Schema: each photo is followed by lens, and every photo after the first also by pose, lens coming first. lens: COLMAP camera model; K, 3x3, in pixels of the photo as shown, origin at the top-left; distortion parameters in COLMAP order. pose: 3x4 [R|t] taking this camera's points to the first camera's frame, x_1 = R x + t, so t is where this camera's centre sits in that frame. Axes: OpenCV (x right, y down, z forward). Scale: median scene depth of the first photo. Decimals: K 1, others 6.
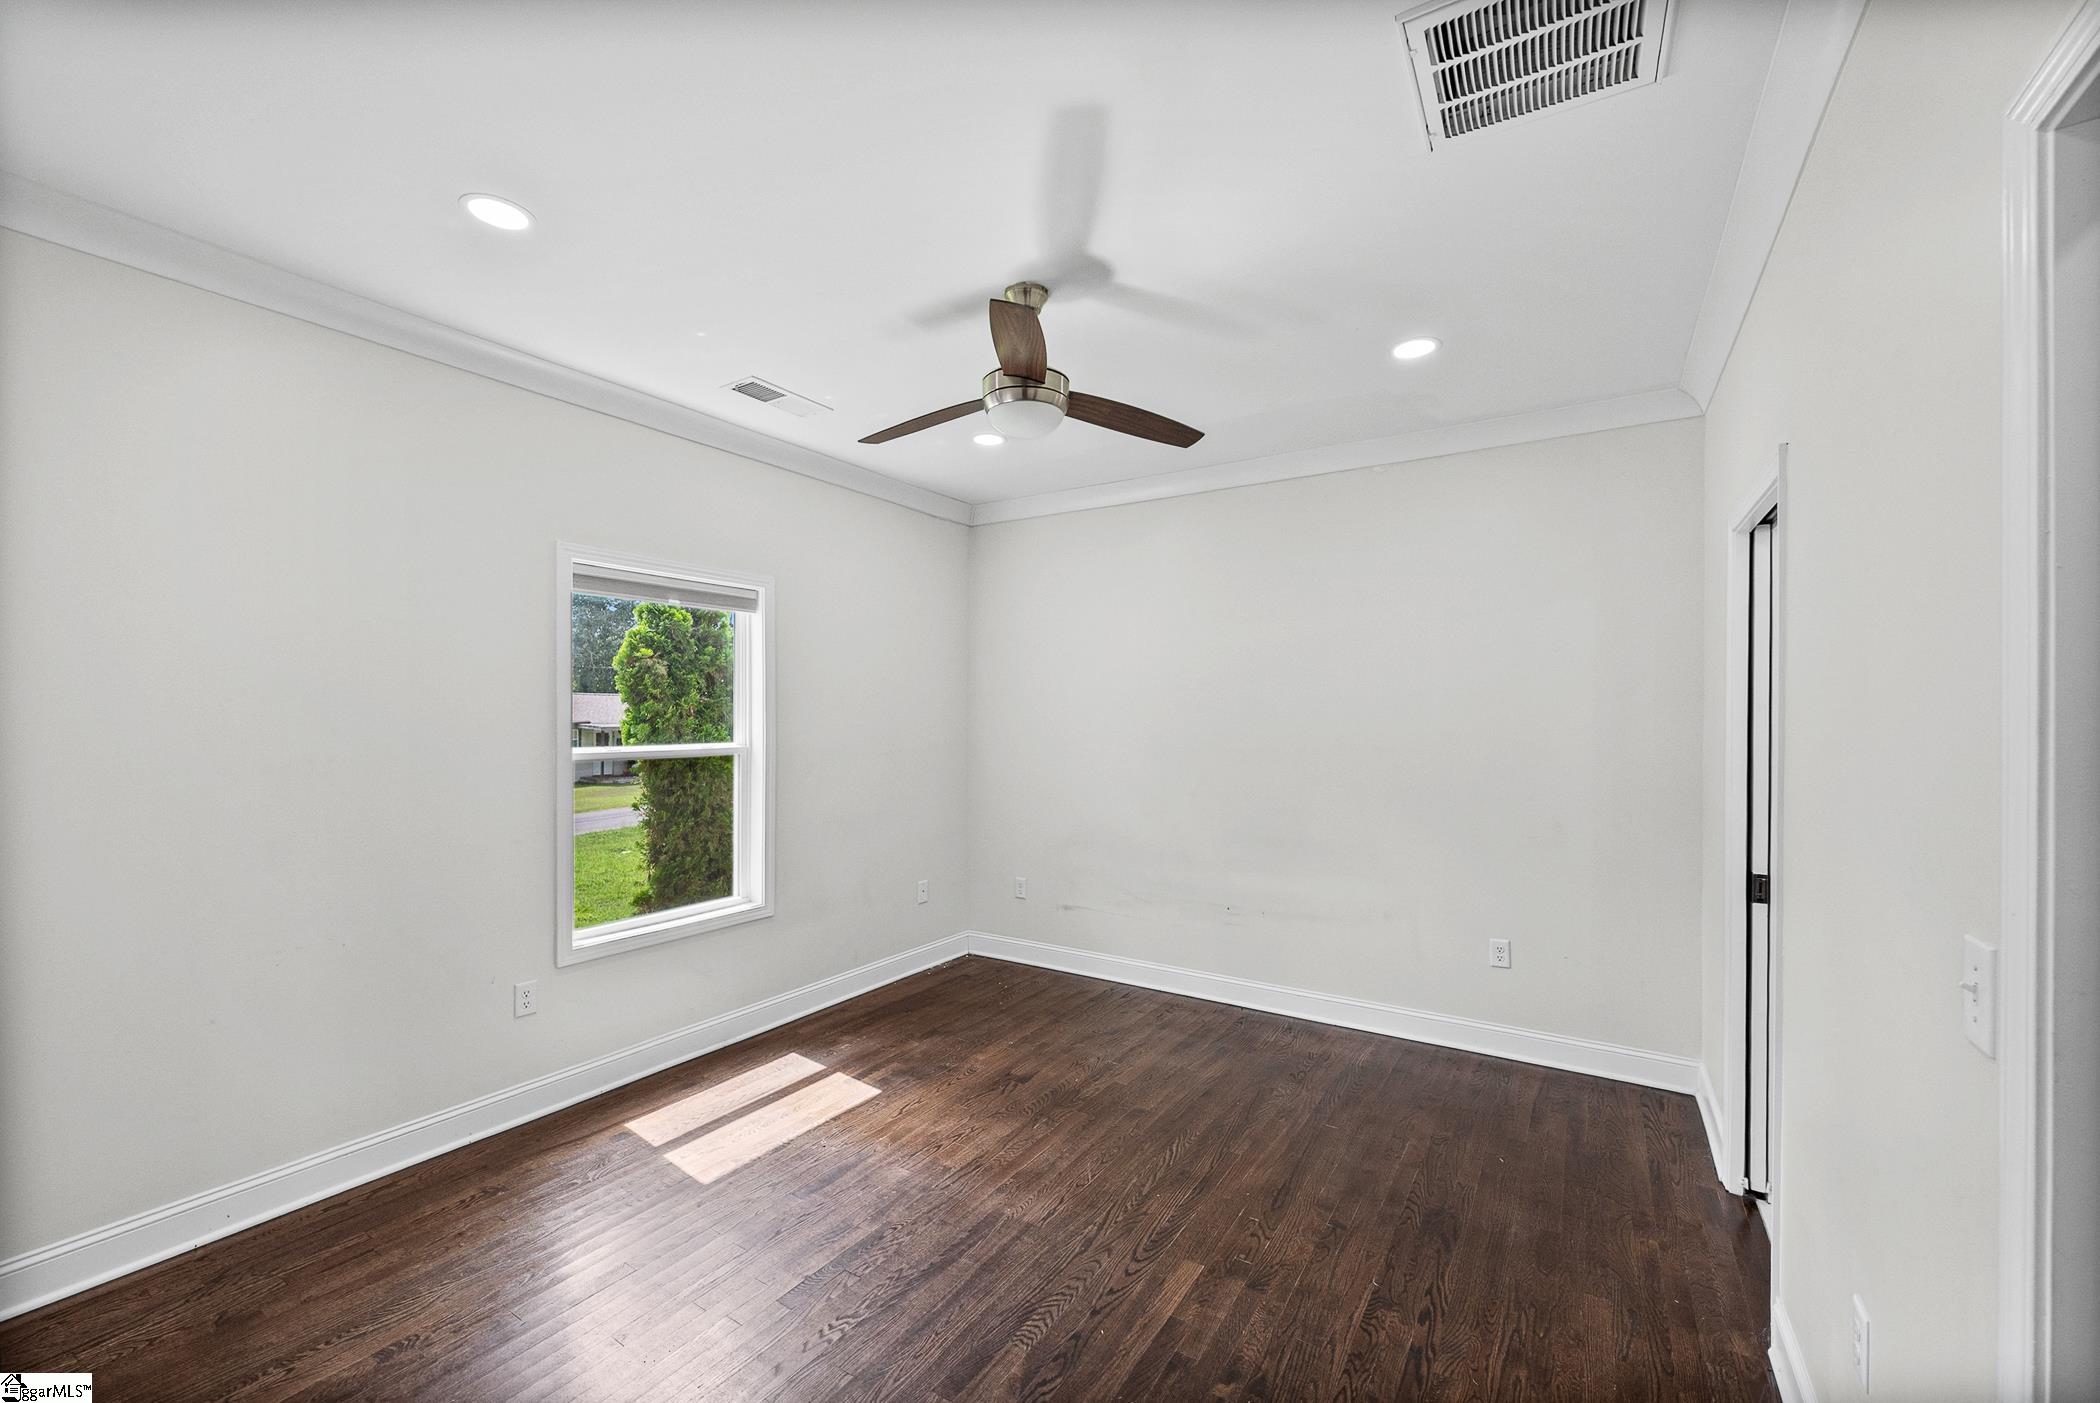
lens RADIAL K [[846.1, 0, 1046.0], [0, 846.1, 713.7], [0, 0, 1]] dist [-0.000658, -0.000201]
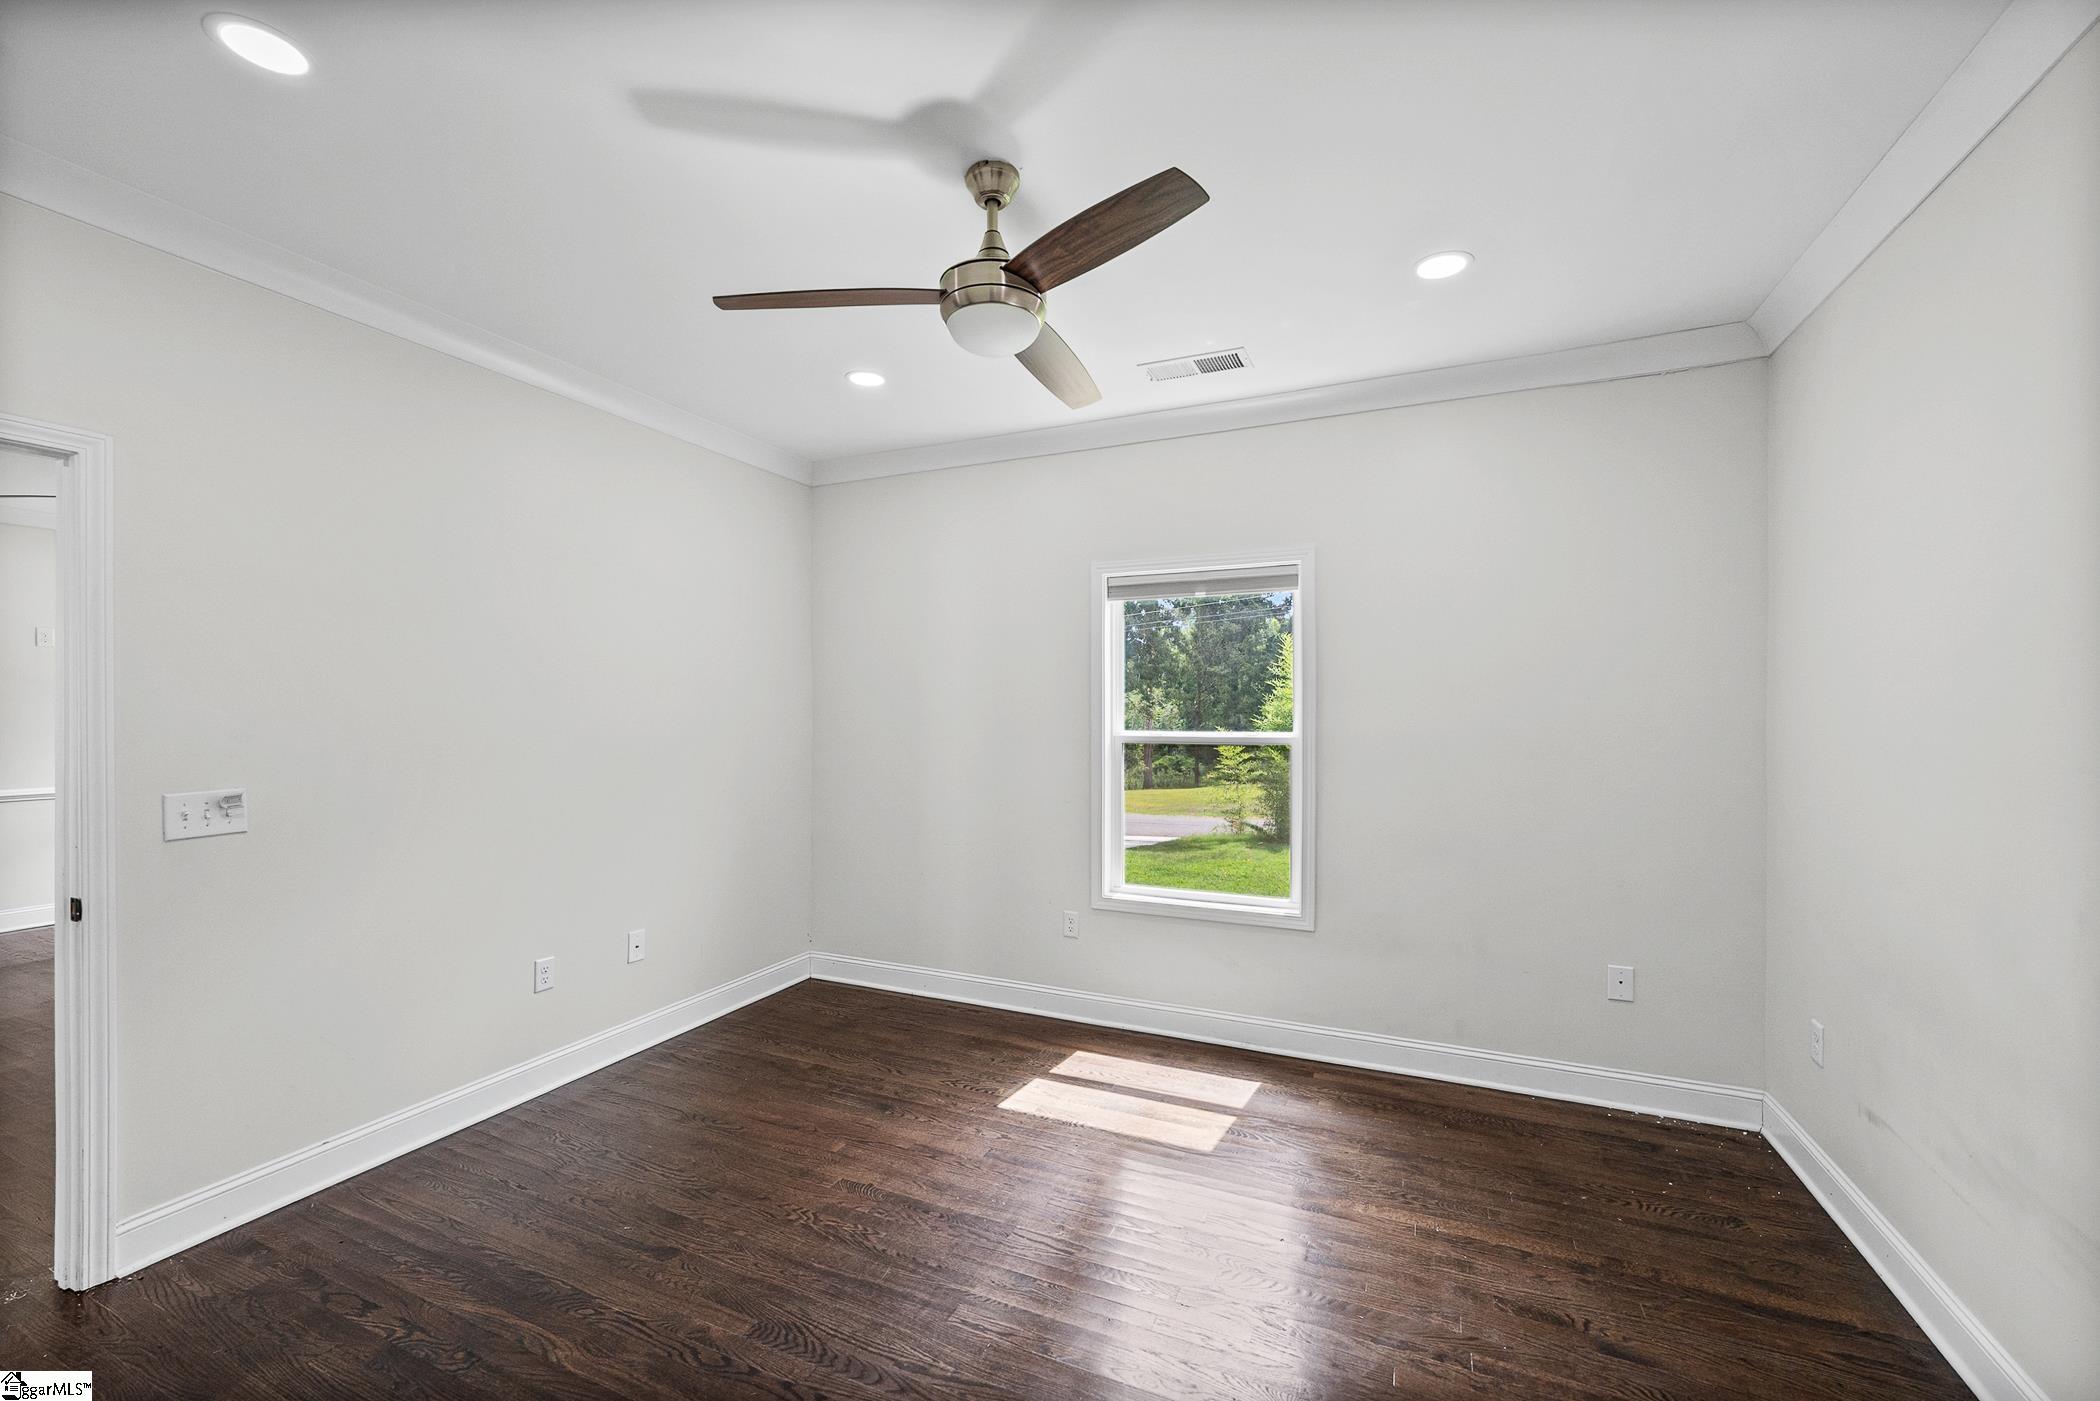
lens RADIAL K [[841.7, 0, 1050.0], [0, 841.7, 700.5], [0, 0, 1]] dist [0.000647, 0.000042]
pose [[0.146872, -0.017535, -0.989000, 0.570990], [0.000320, 0.999844, -0.017679, 0.016981], [0.989155, 0.002280, 0.146855, 0.680270]]
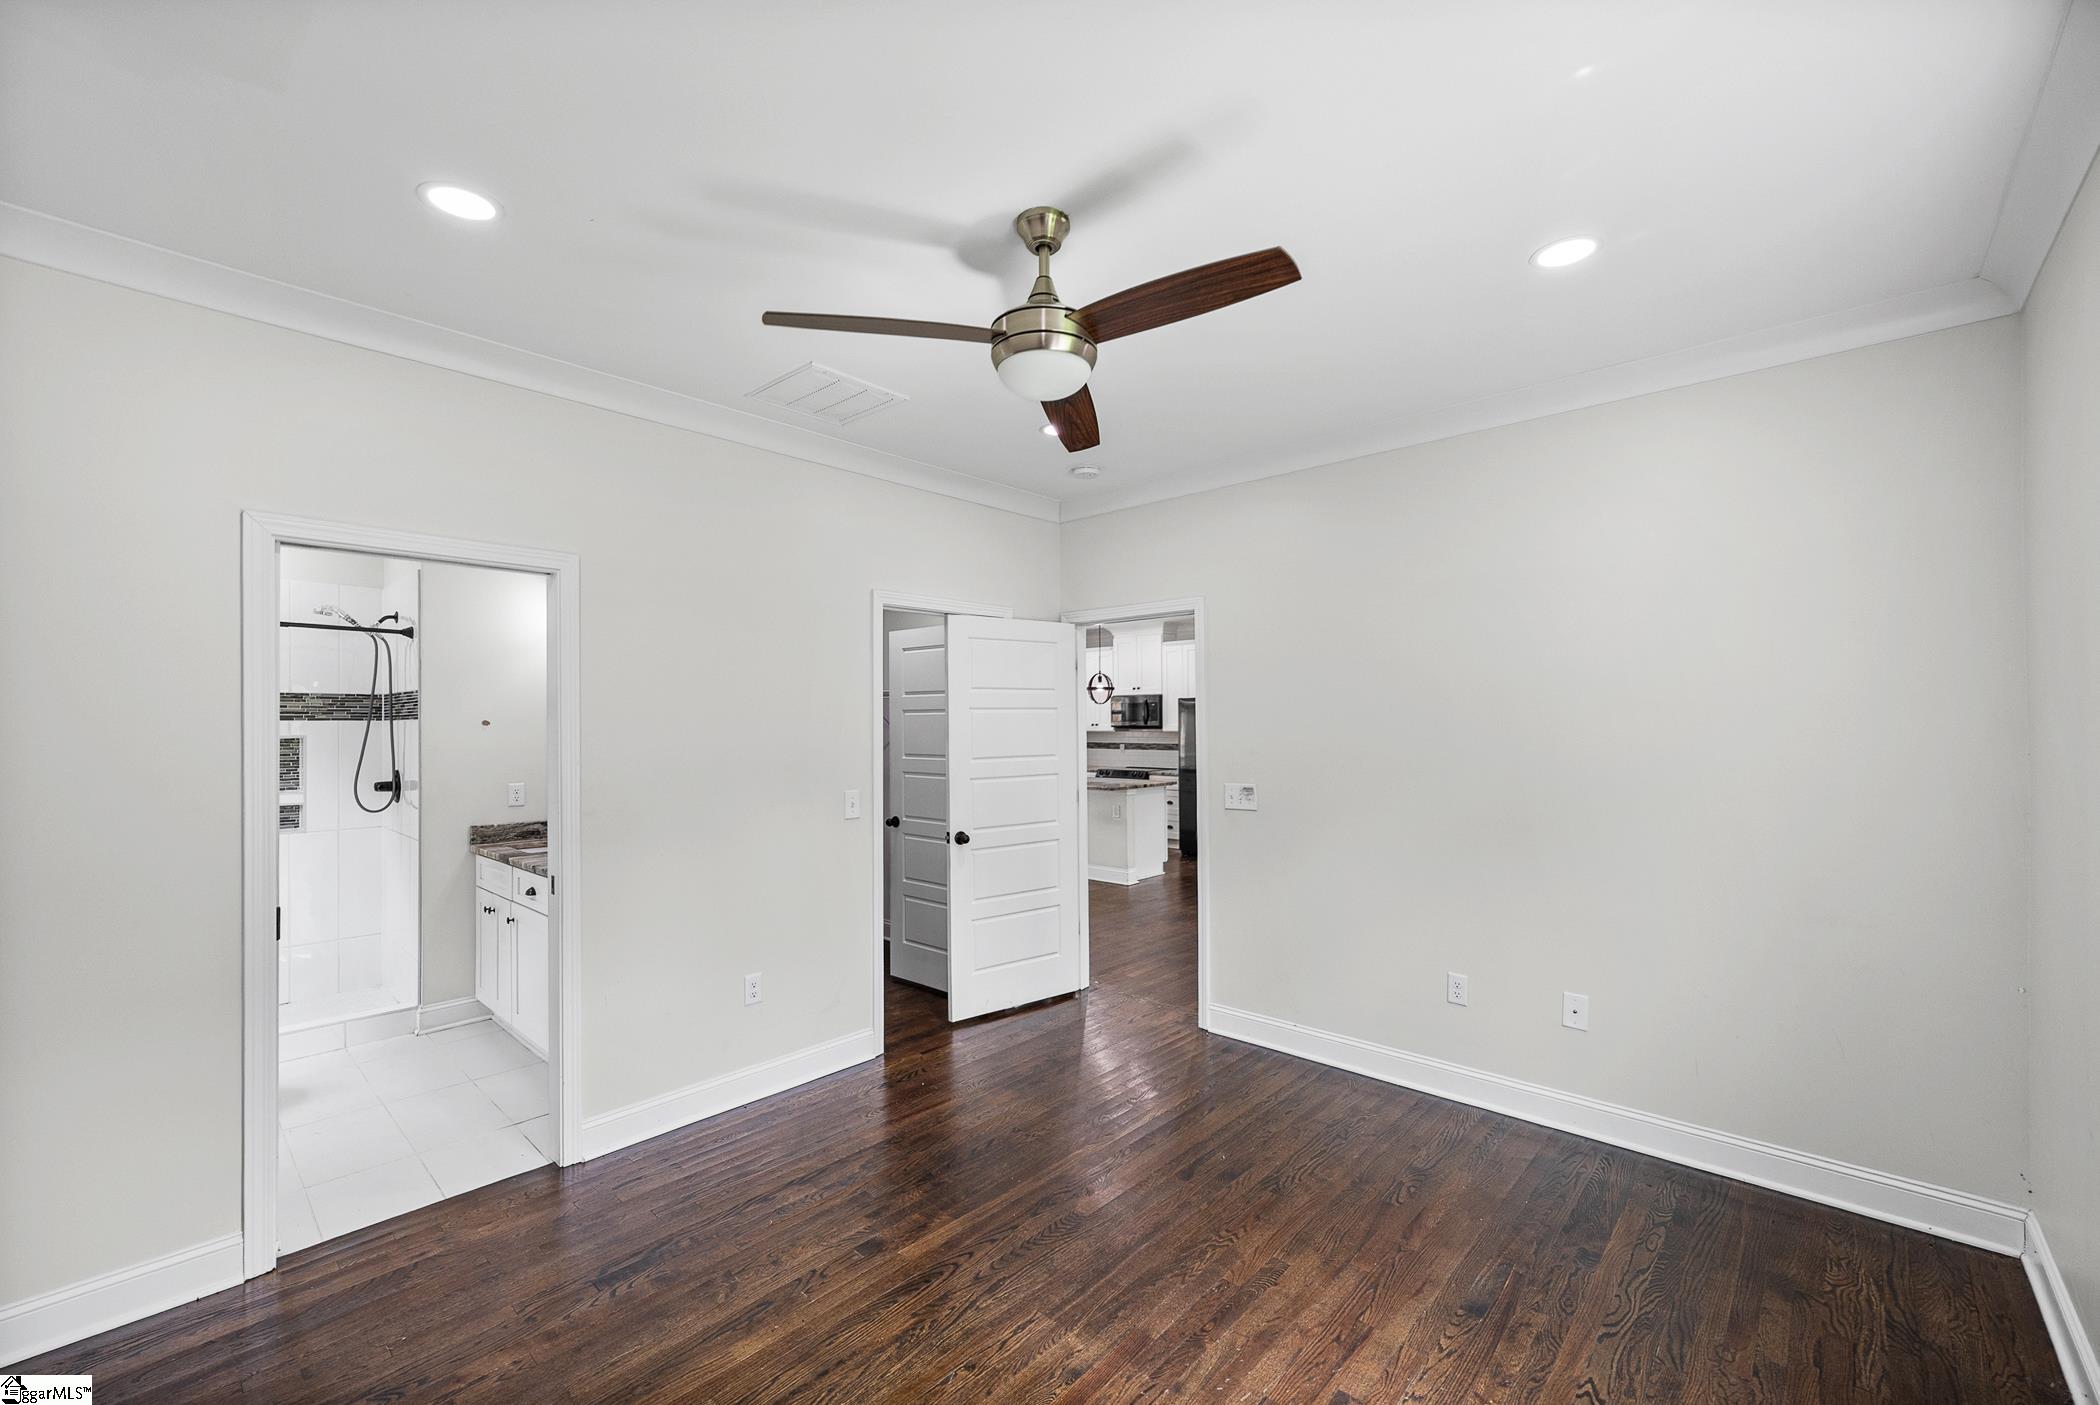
lens RADIAL K [[846.1, 0, 1046.0], [0, 846.1, 714.7], [0, 0, 1]] dist [-0.000658, -0.000201]
pose [[-0.984086, 0.002346, 0.177675, -0.122323], [0.001498, 0.999987, -0.004908, -0.013398], [-0.177684, -0.004564, -0.984077, 1.310145]]
